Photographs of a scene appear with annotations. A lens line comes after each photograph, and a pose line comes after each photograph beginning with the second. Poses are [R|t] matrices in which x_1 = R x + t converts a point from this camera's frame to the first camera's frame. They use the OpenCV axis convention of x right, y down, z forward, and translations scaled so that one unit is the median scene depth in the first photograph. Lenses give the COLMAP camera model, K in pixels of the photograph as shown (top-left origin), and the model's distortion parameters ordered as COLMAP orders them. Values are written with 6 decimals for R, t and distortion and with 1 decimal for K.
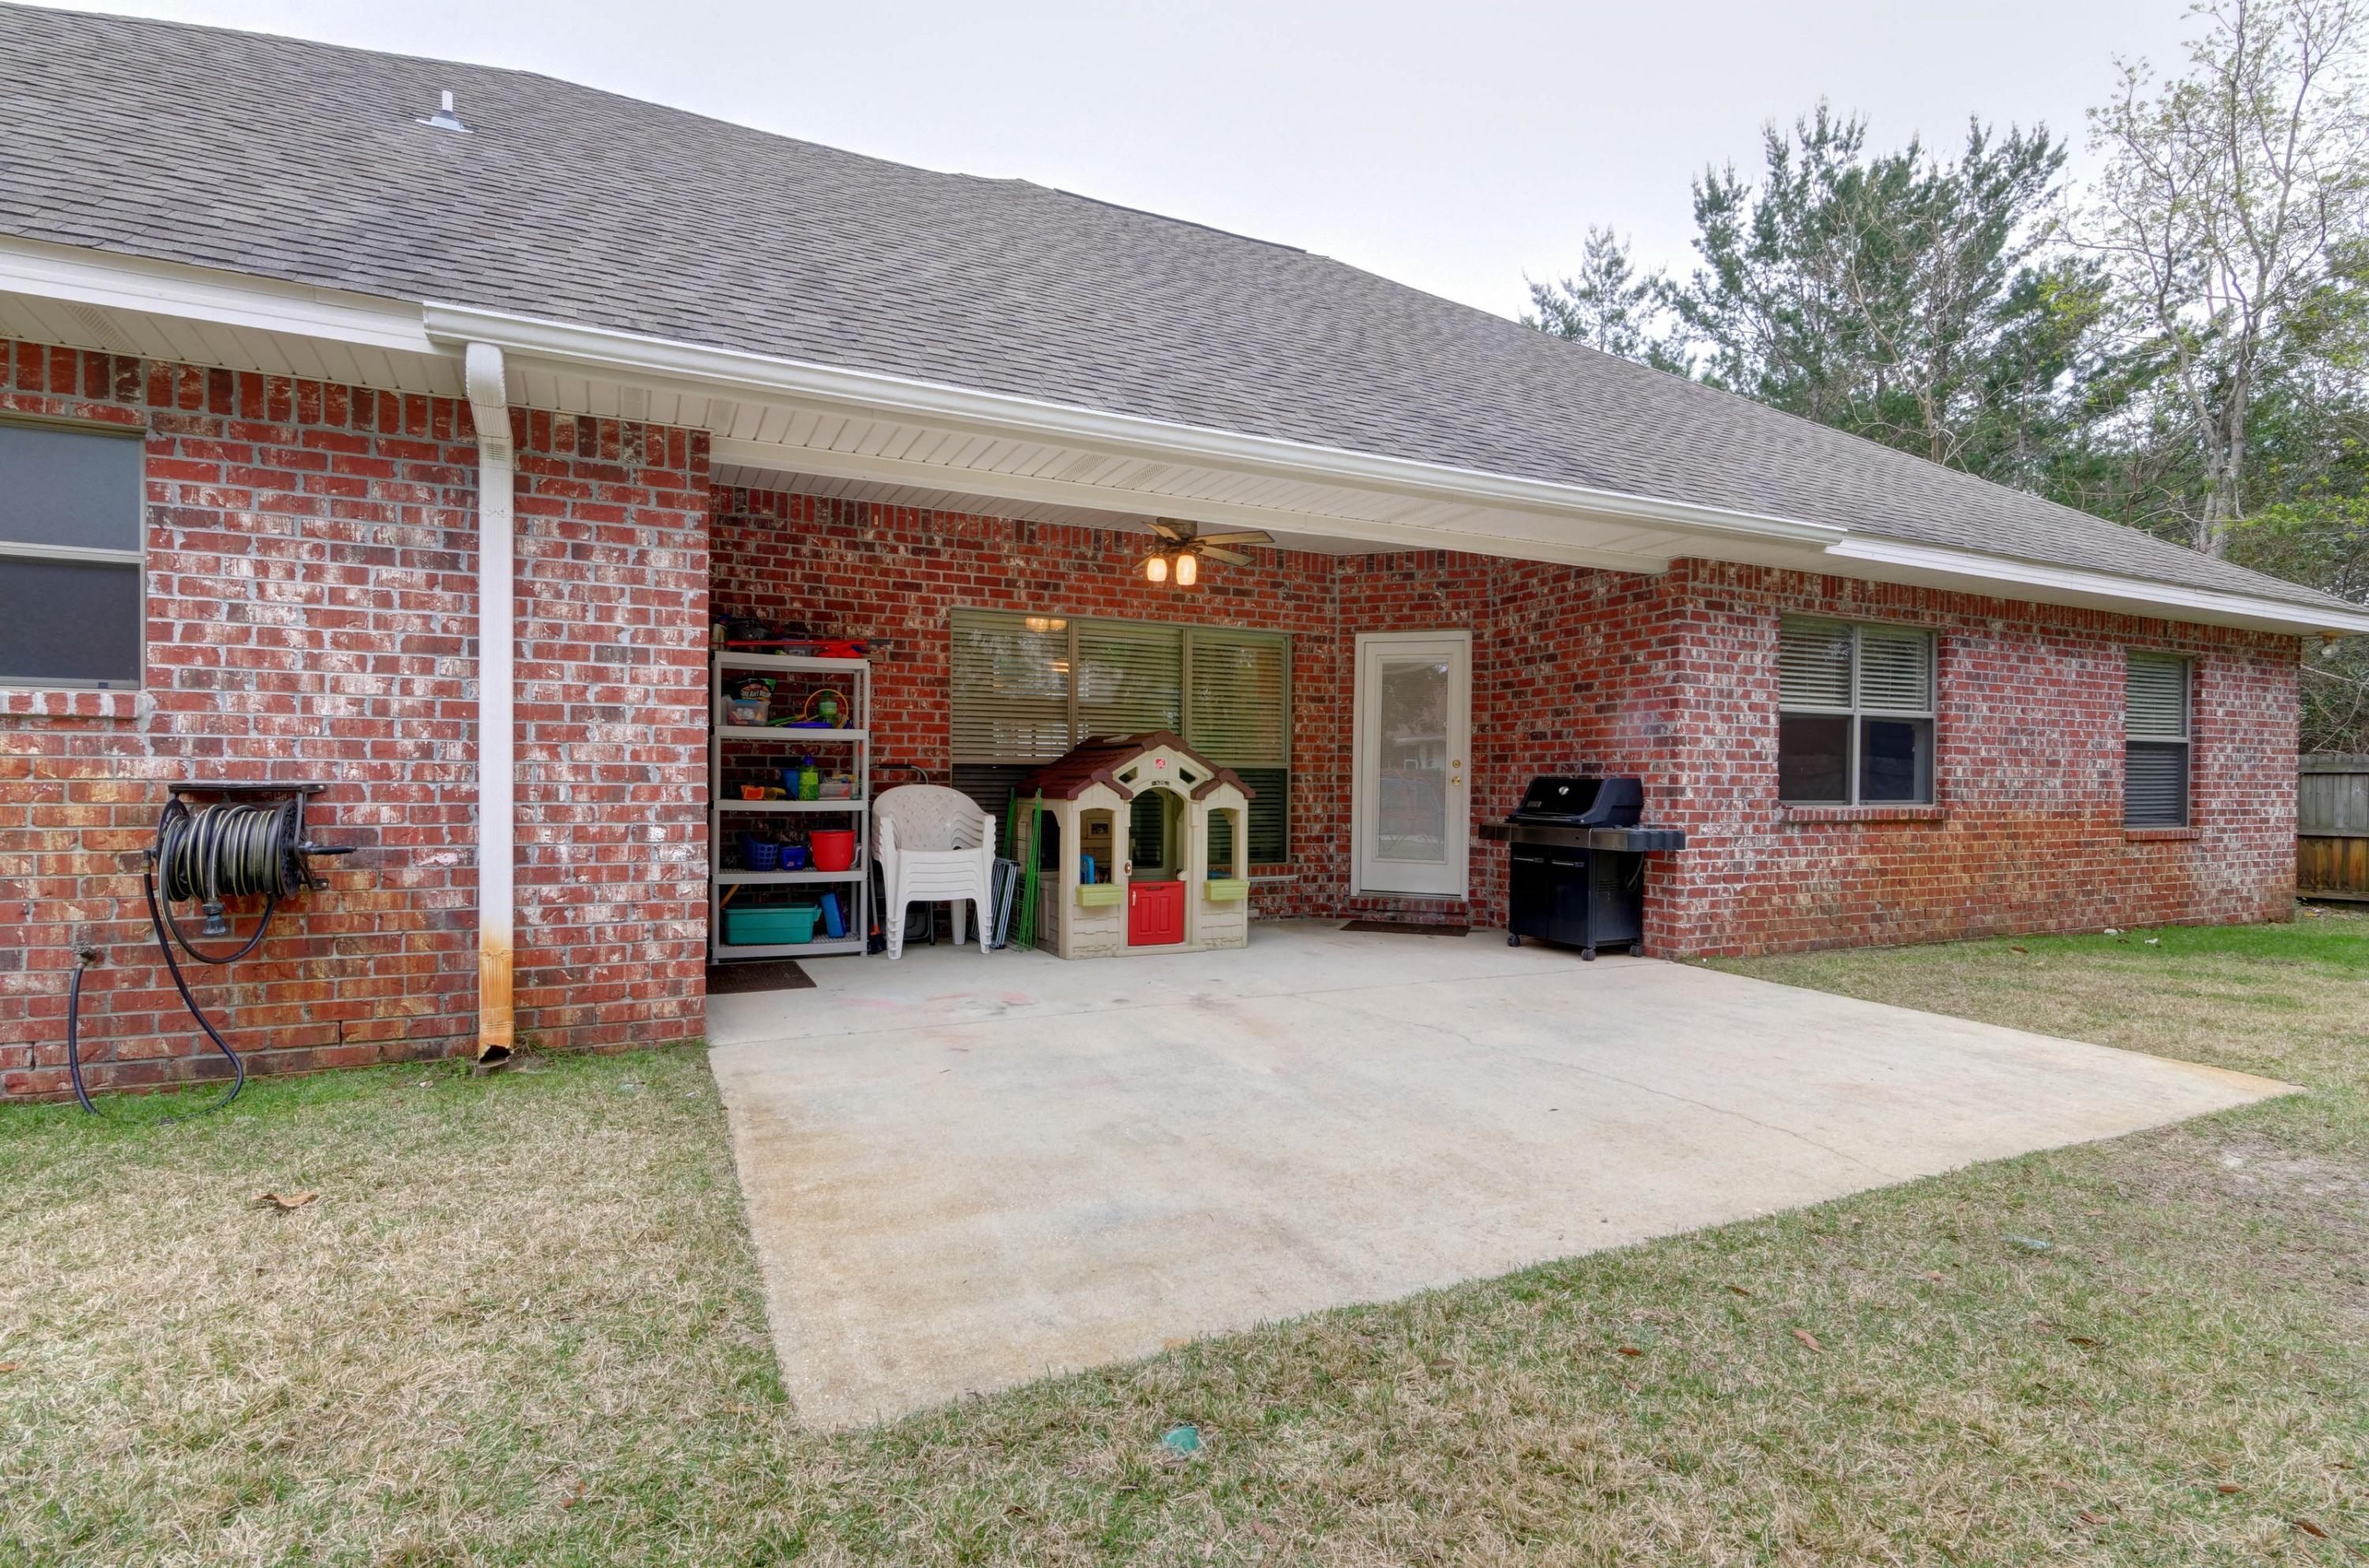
lens RADIAL K [[1142.3, 0, 1185.2], [0, 1142.3, 785.6], [0, 0, 1]] dist [-0.001255, 0.001046]
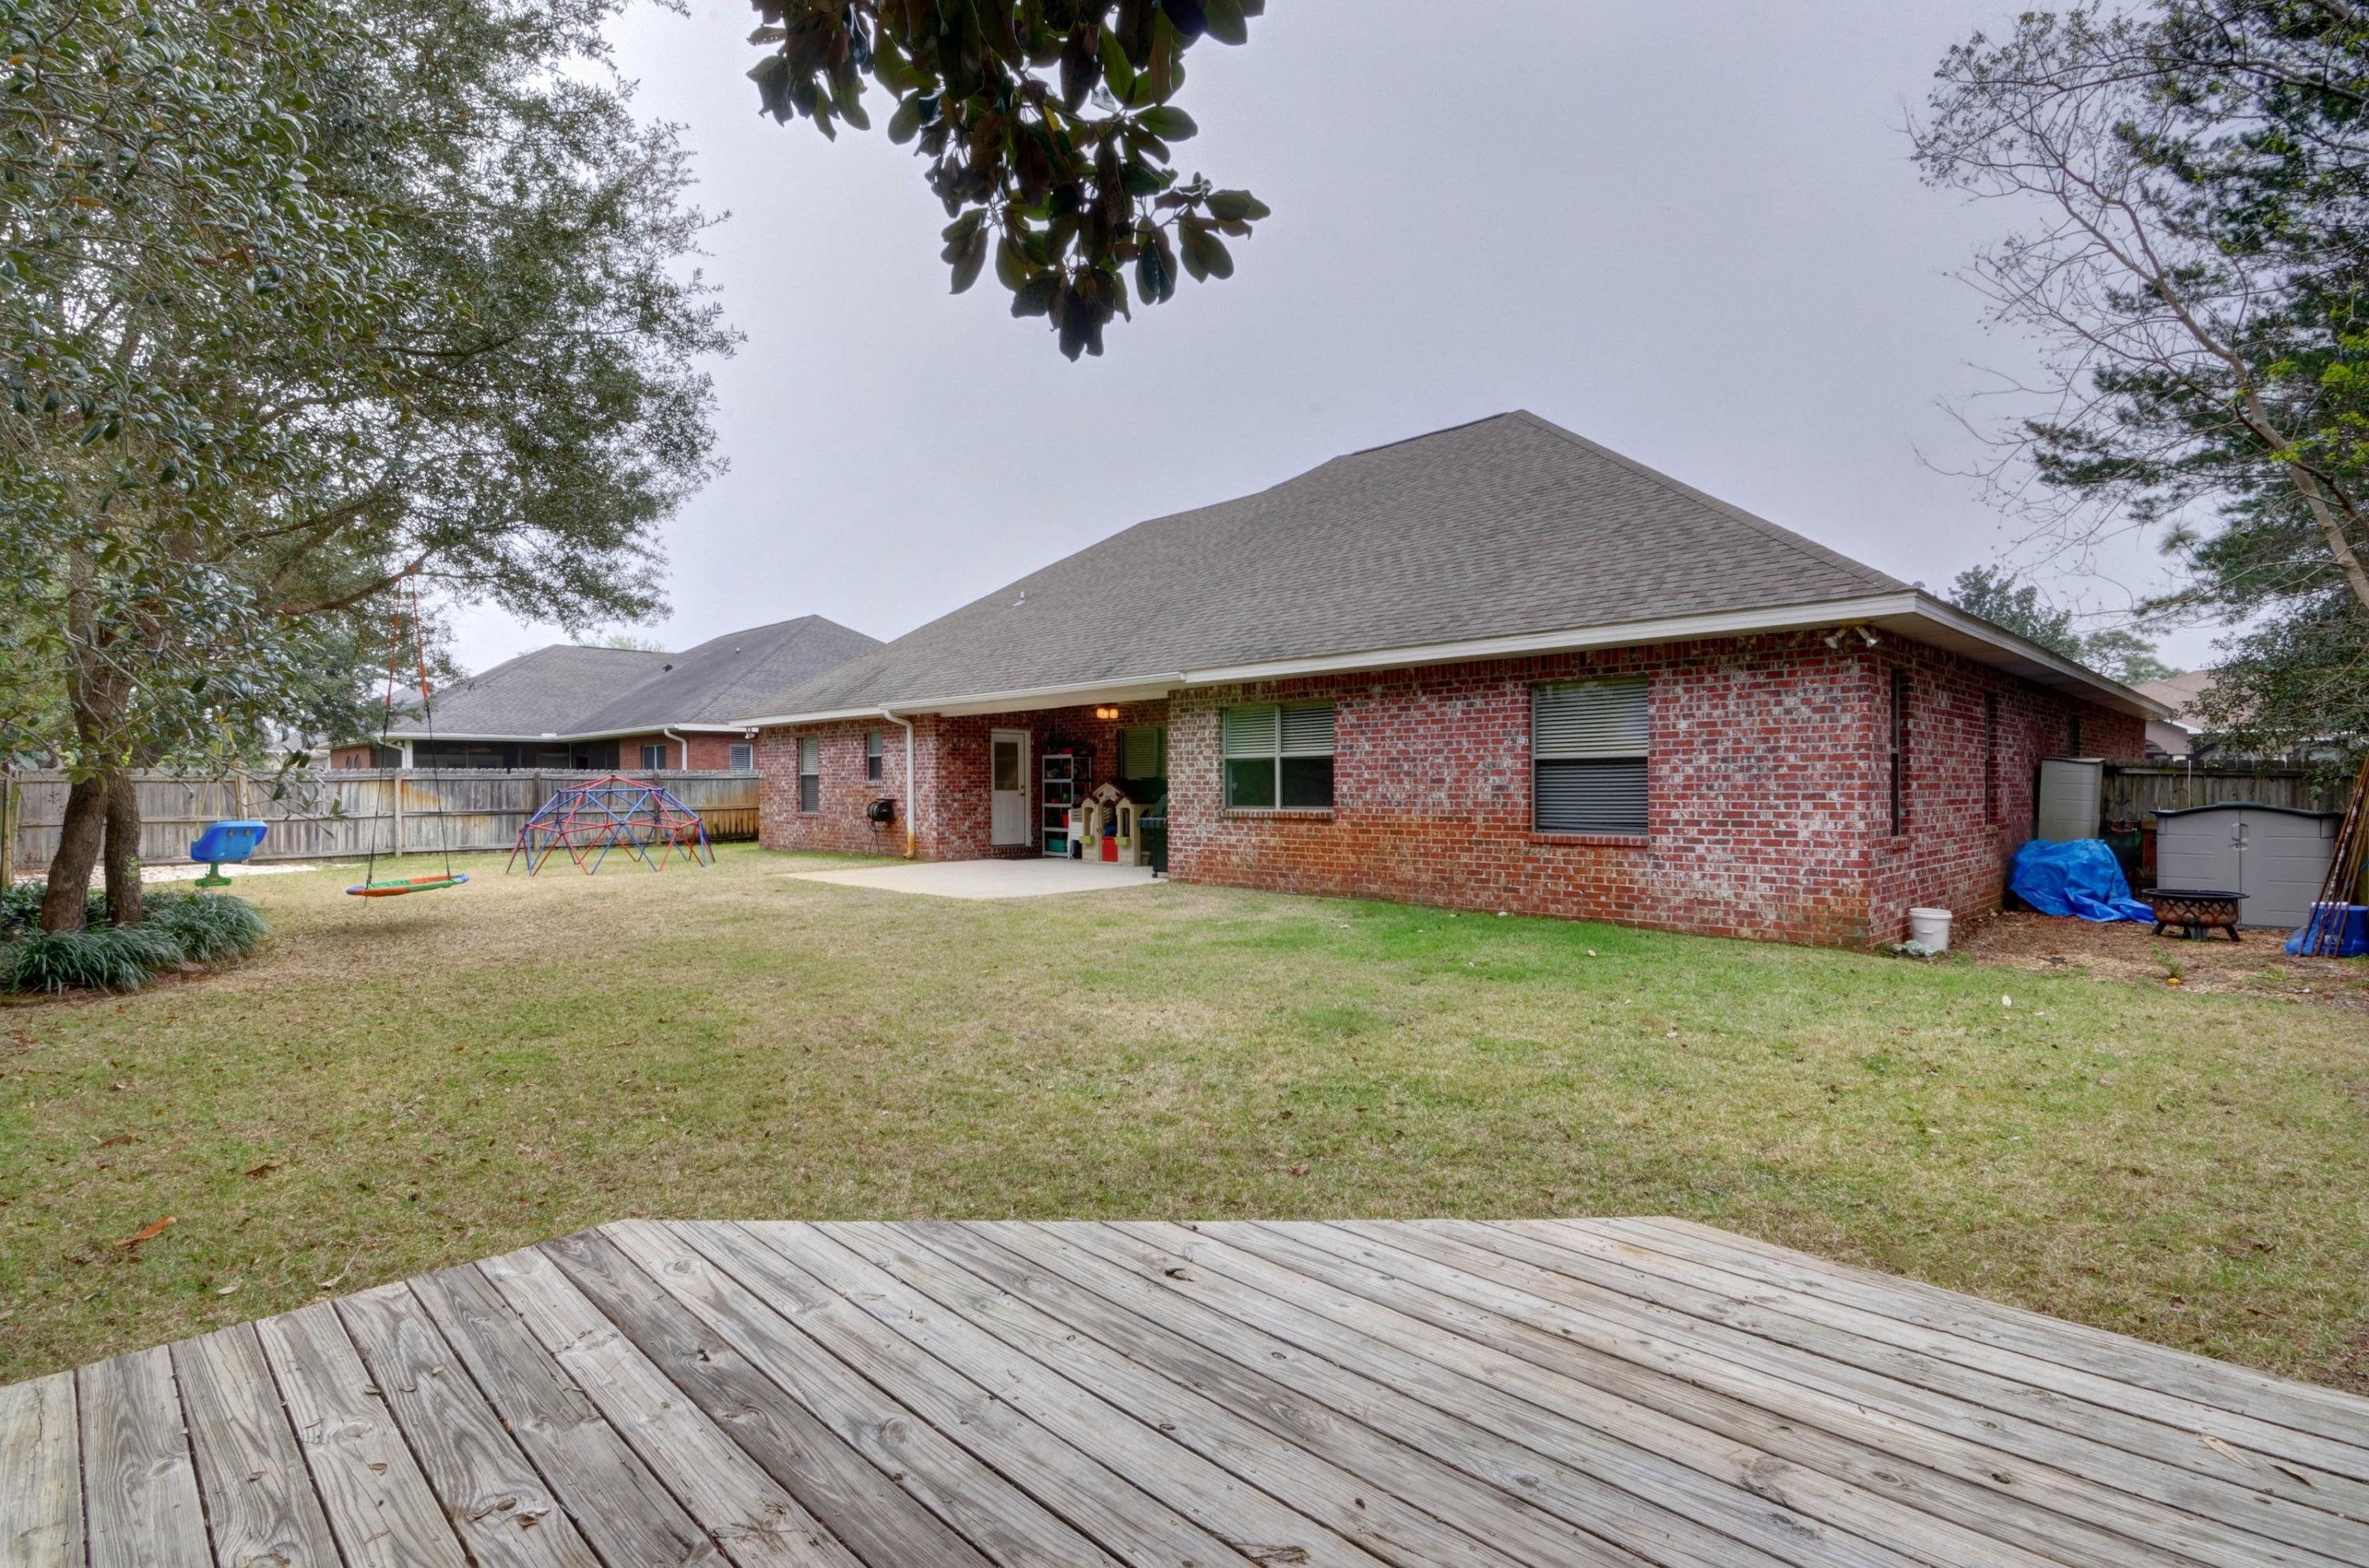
lens RADIAL K [[1142.3, 0, 1183.5], [0, 1142.3, 793.4], [0, 0, 1]] dist [-0.001255, 0.001046]
pose [[0.318813, -0.005446, -0.947802, 2.397434], [0.002890, 0.999984, -0.004774, 0.001271], [0.947813, -0.001217, 0.318824, 0.342907]]
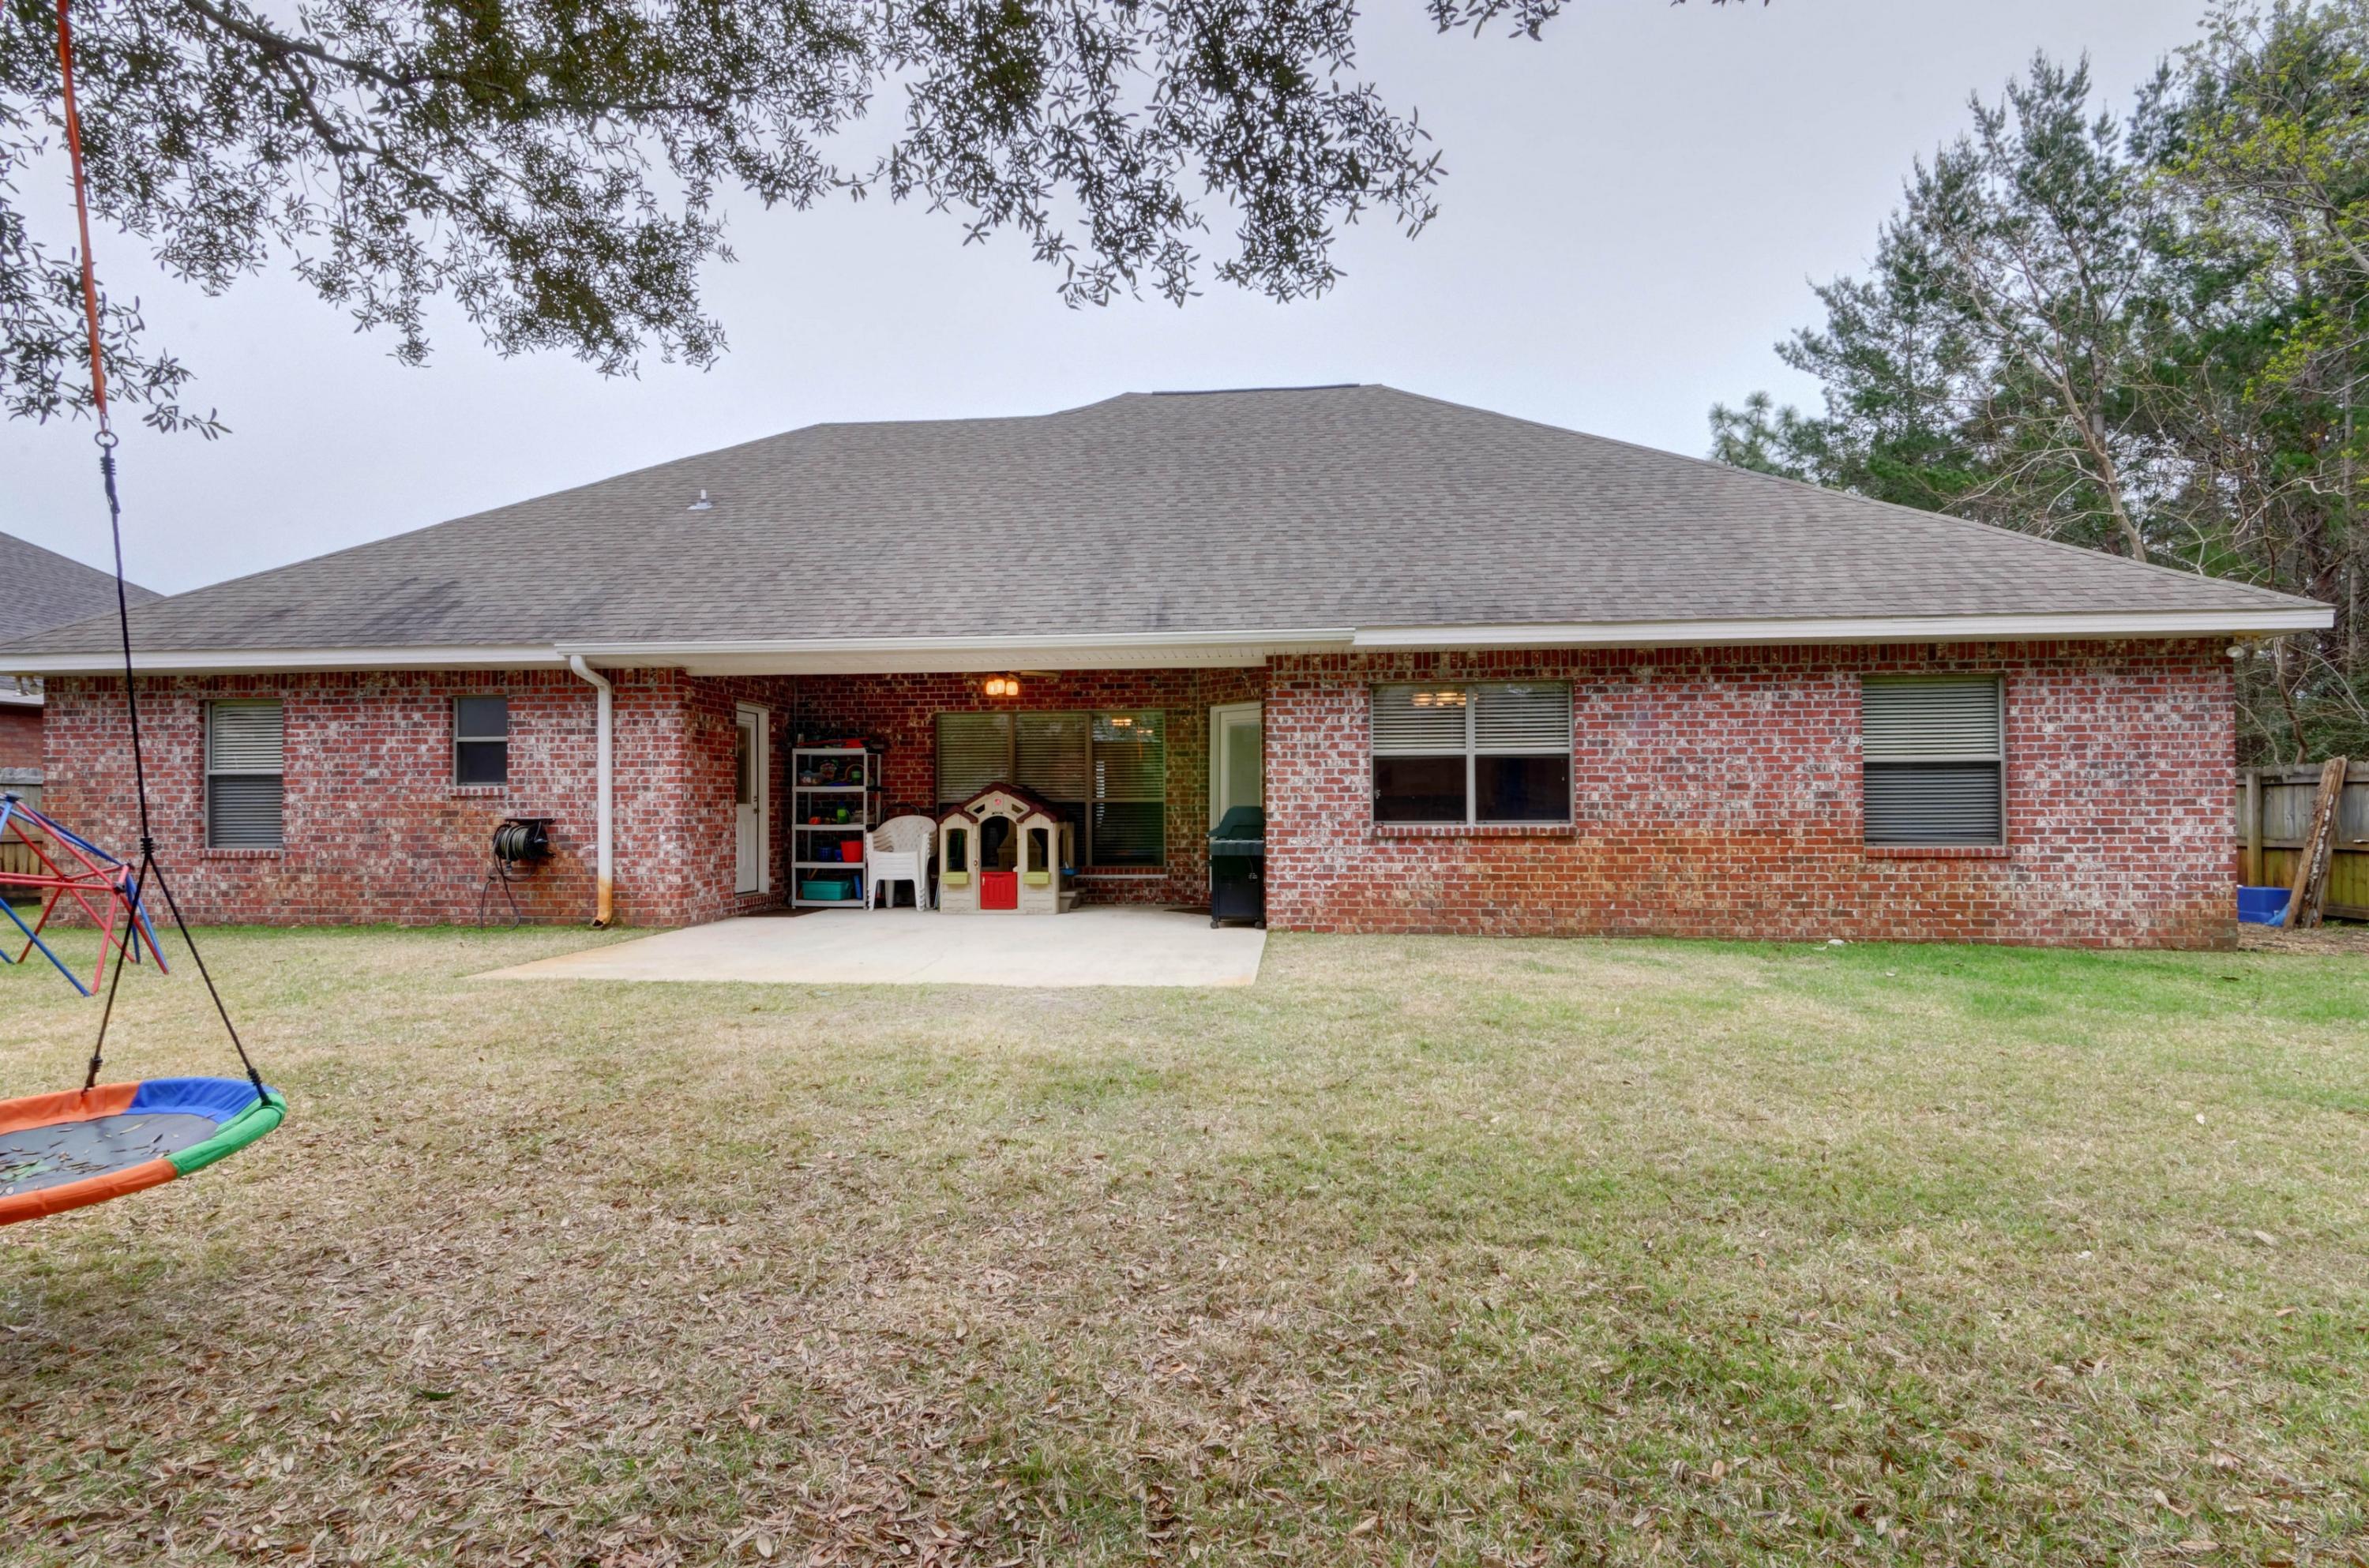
lens RADIAL K [[1155.2, 0, 1199.5], [0, 1155.2, 784.2], [0, 0, 1]] dist [-0.000760, -0.000426]
pose [[0.854397, -0.023537, -0.519087, 1.101257], [0.009998, 0.999533, -0.028866, 0.006950], [0.519524, 0.019474, 0.854234, -0.301139]]
